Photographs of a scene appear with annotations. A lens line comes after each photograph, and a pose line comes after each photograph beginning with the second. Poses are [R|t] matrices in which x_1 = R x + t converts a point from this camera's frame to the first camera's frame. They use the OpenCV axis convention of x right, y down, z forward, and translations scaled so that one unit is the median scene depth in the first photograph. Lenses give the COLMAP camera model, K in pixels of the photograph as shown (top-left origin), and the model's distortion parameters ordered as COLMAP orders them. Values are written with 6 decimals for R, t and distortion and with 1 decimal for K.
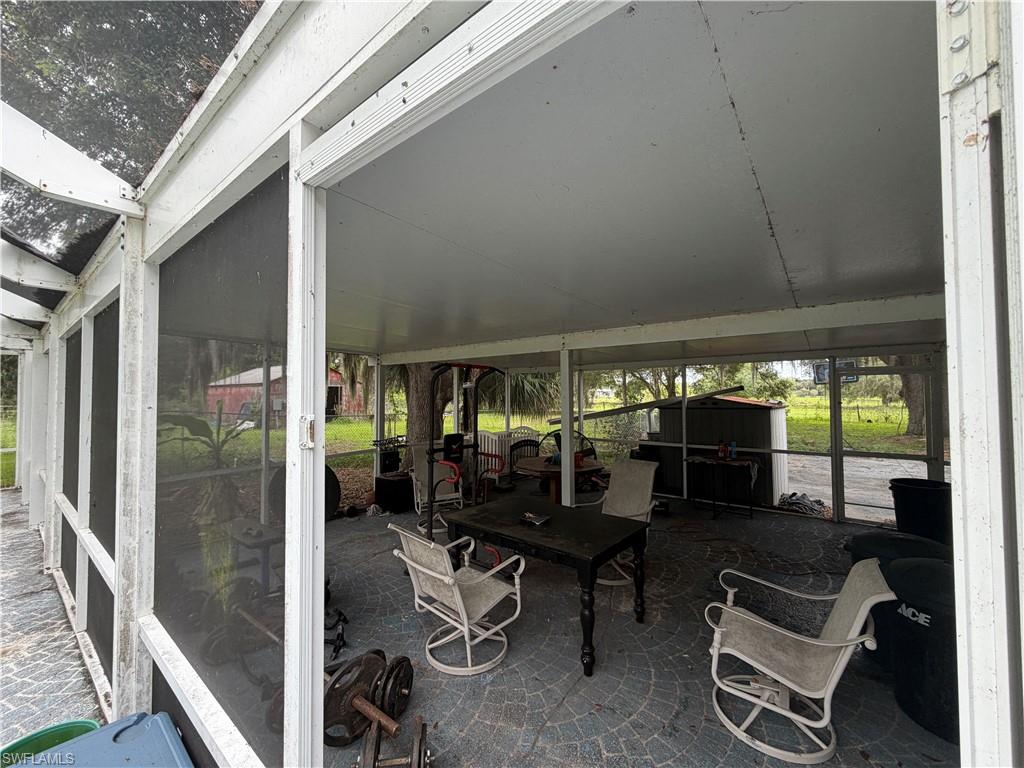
lens RADIAL K [[408.2, 0, 510.9], [0, 408.2, 384.3], [0, 0, 1]] dist [-0.002433, 0.000525]
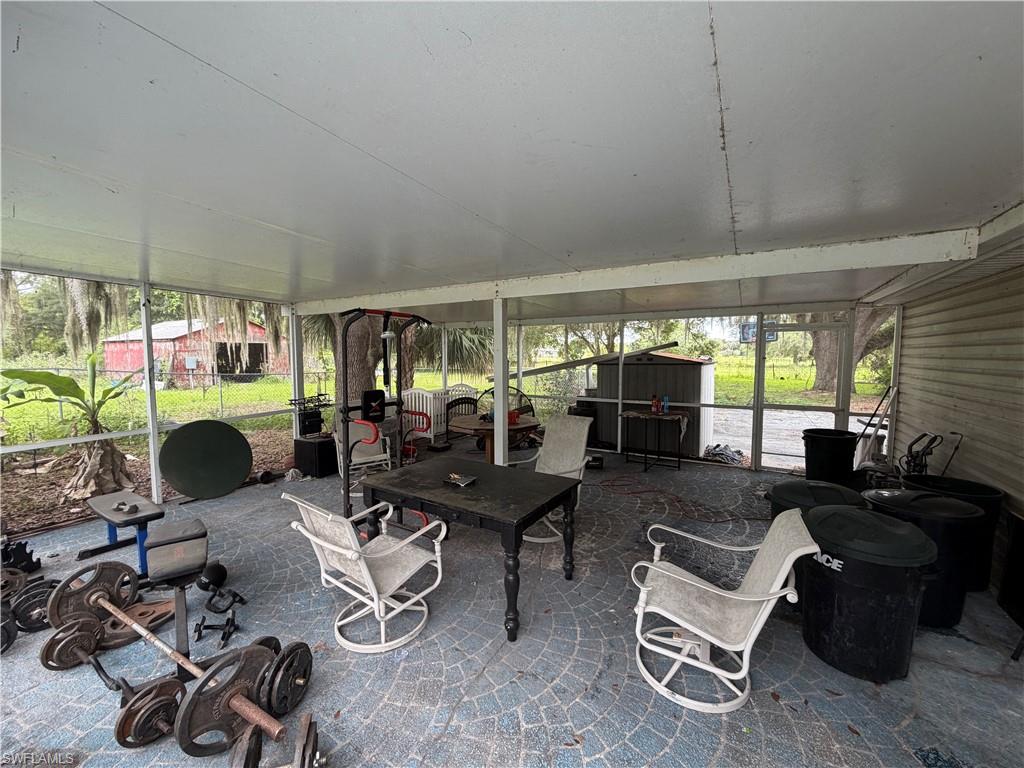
lens RADIAL K [[408.2, 0, 511.5], [0, 408.2, 384.1], [0, 0, 1]] dist [-0.002433, 0.000525]
pose [[0.990750, -0.005975, 0.135569, 0.049136], [-0.007454, 0.995125, 0.098336, 0.022666], [-0.135496, -0.098437, 0.985876, 0.097487]]
